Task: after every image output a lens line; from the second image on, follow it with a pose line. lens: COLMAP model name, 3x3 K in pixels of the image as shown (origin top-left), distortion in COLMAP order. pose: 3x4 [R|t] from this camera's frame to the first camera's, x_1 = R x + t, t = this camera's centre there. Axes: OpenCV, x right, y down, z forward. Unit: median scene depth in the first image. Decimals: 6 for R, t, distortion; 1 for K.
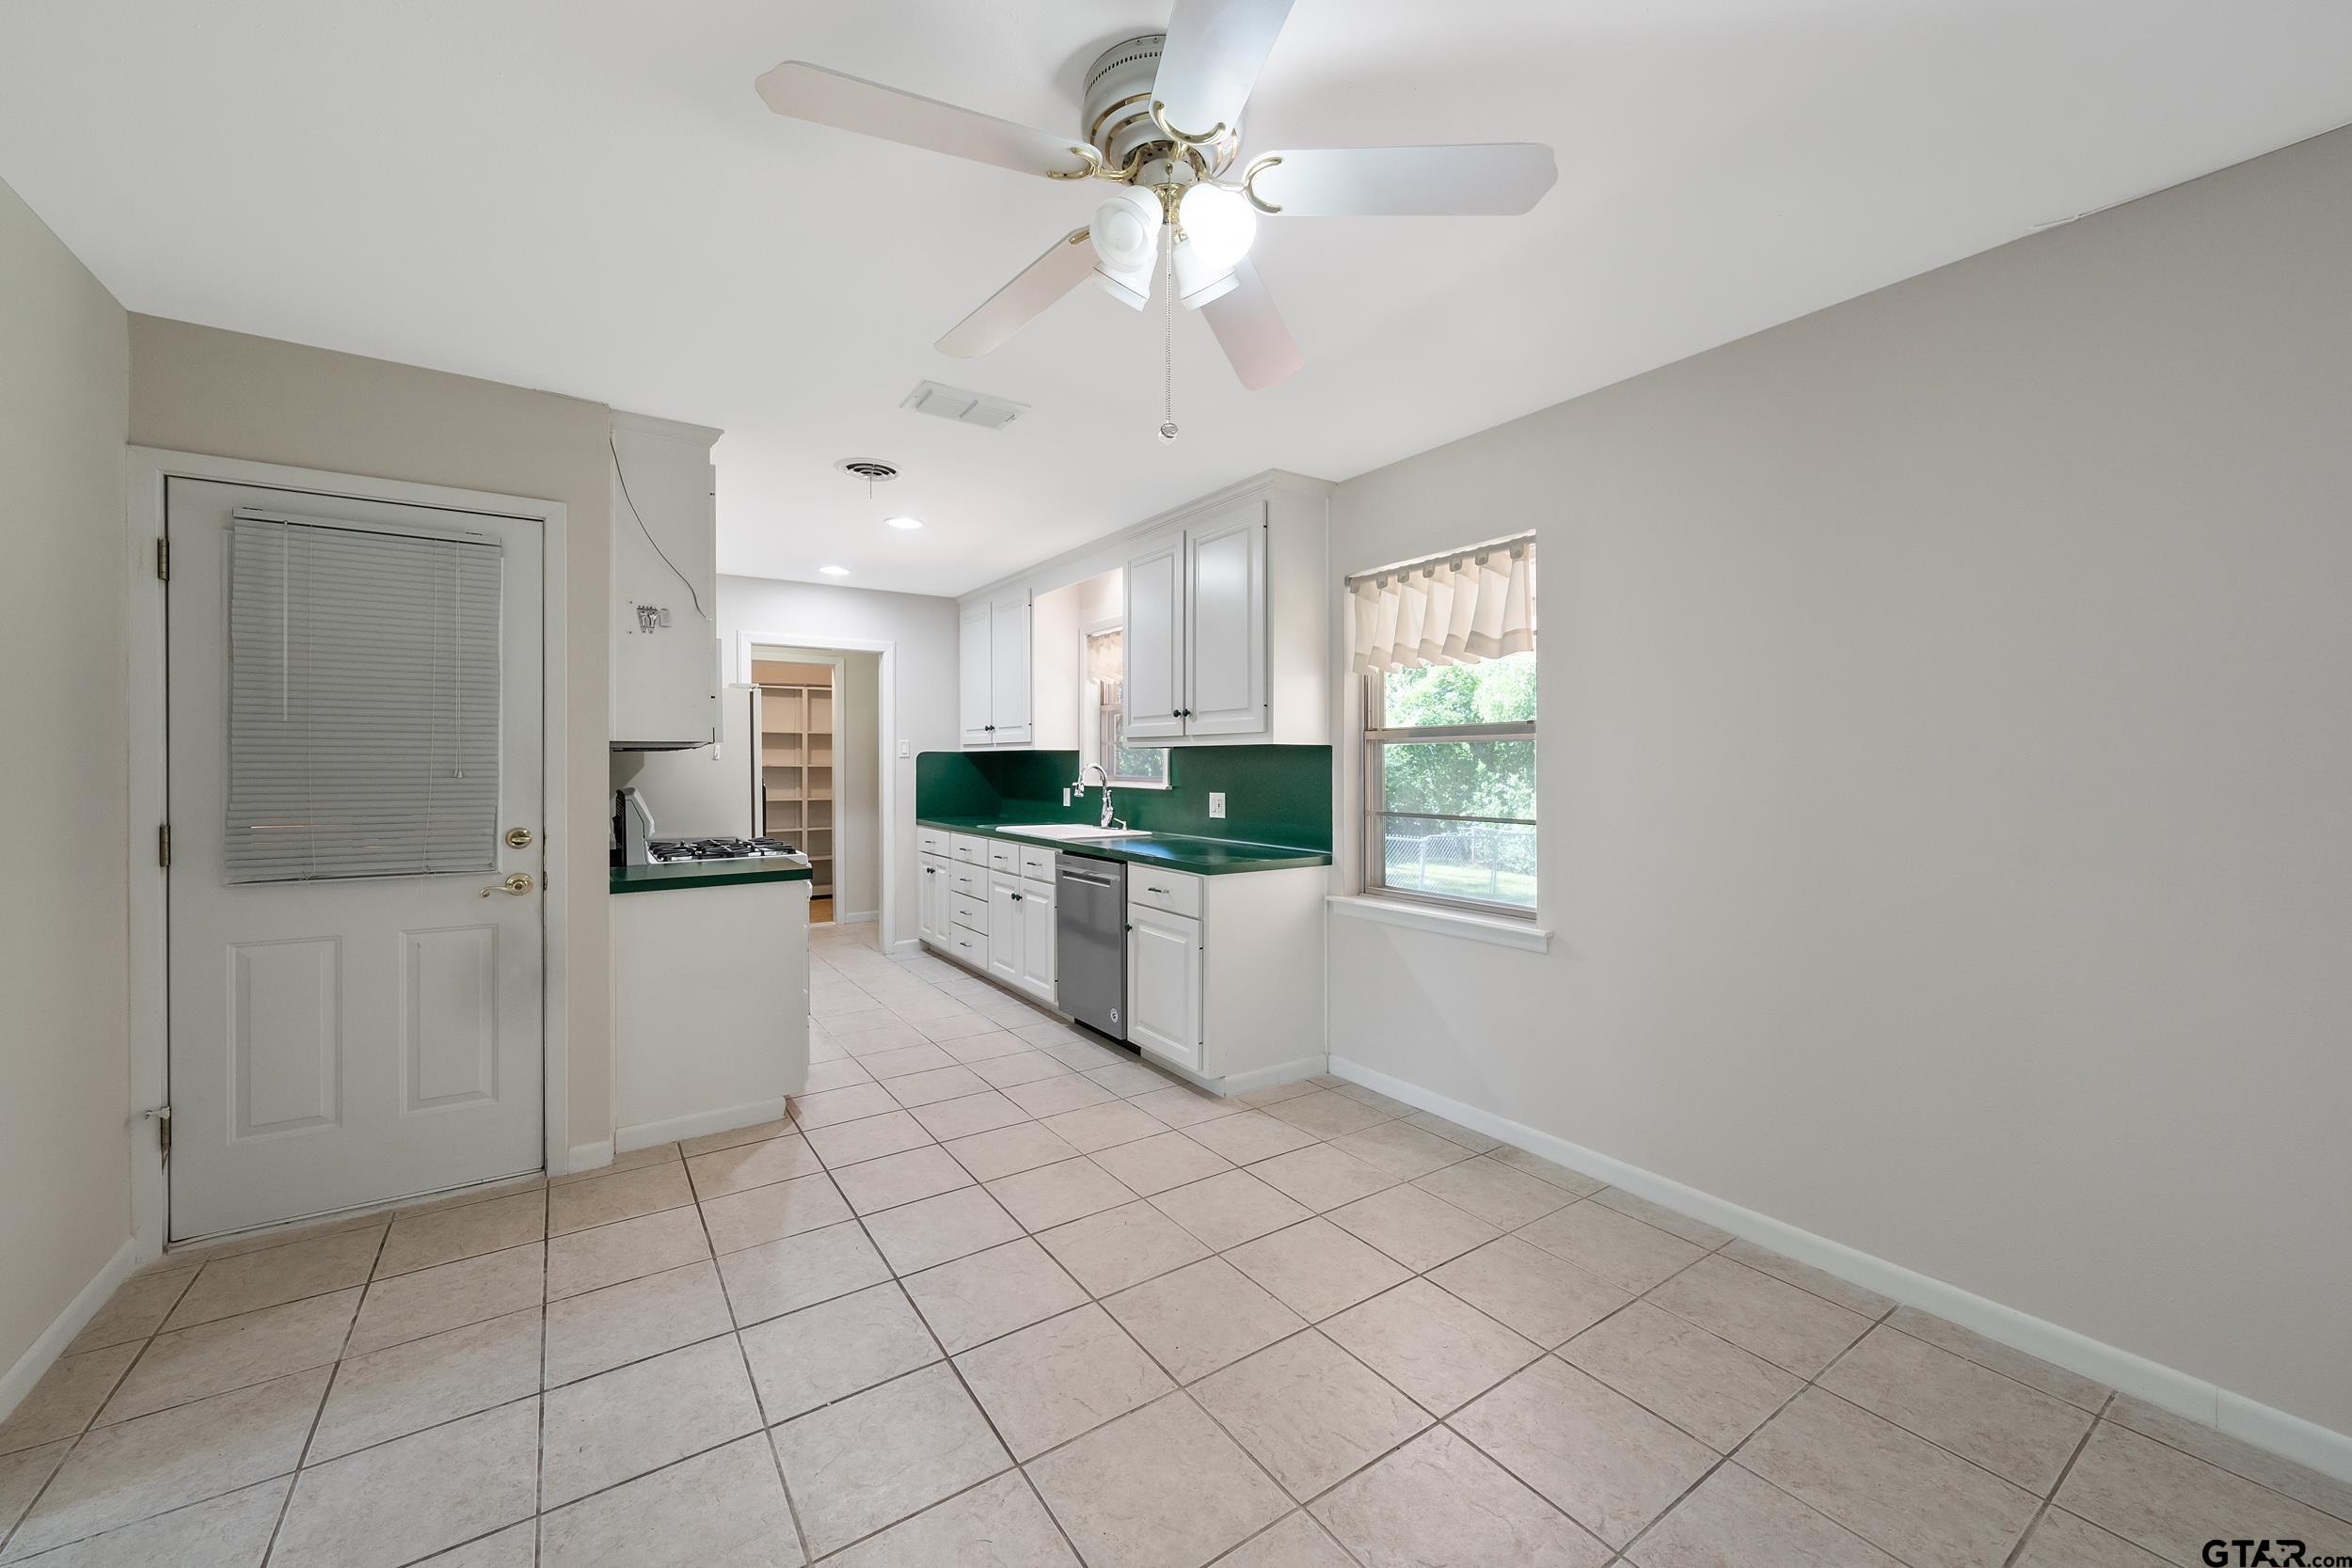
lens RADIAL K [[906.0, 0, 1179.3], [0, 906.0, 775.2], [0, 0, 1]] dist [0.002667, 0.000194]
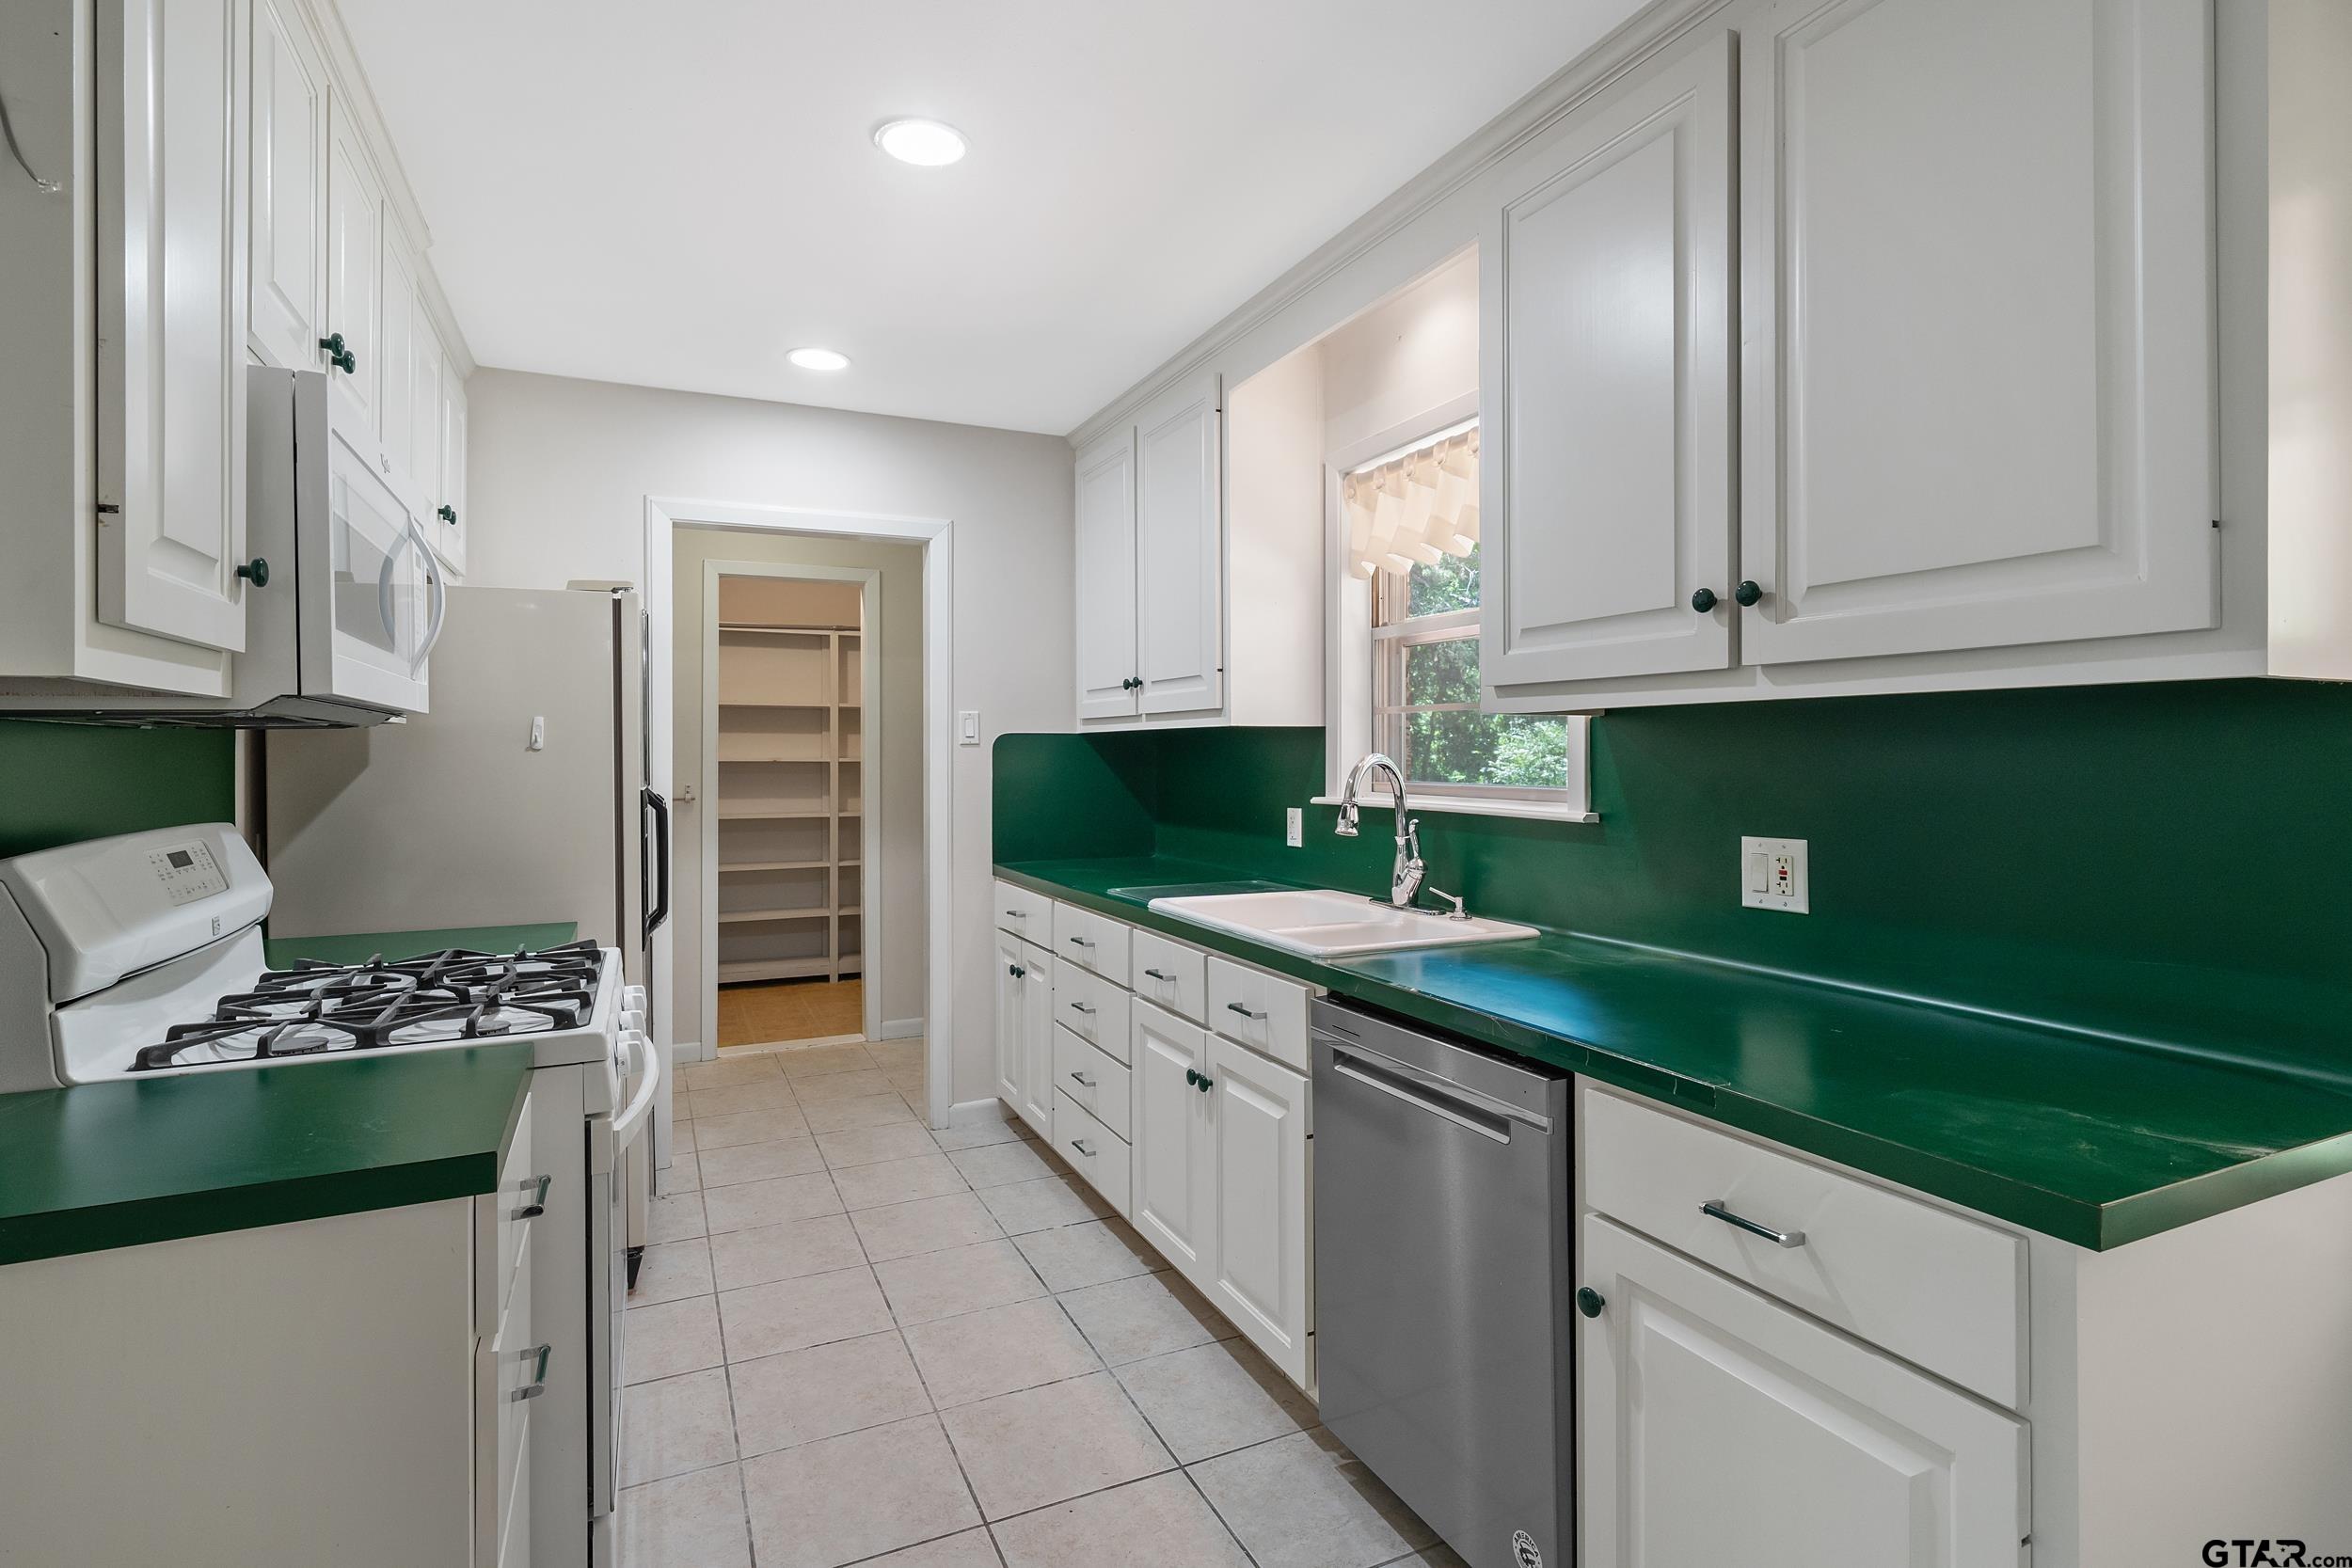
lens RADIAL K [[1147.8, 0, 1186.2], [0, 1147.8, 760.3], [0, 0, 1]] dist [-0.001237, -0.000386]
pose [[0.987883, -0.003669, -0.155155, -0.113471], [0.002583, 0.999971, -0.007205, -0.007897], [0.155177, 0.006717, 0.987864, 0.525959]]
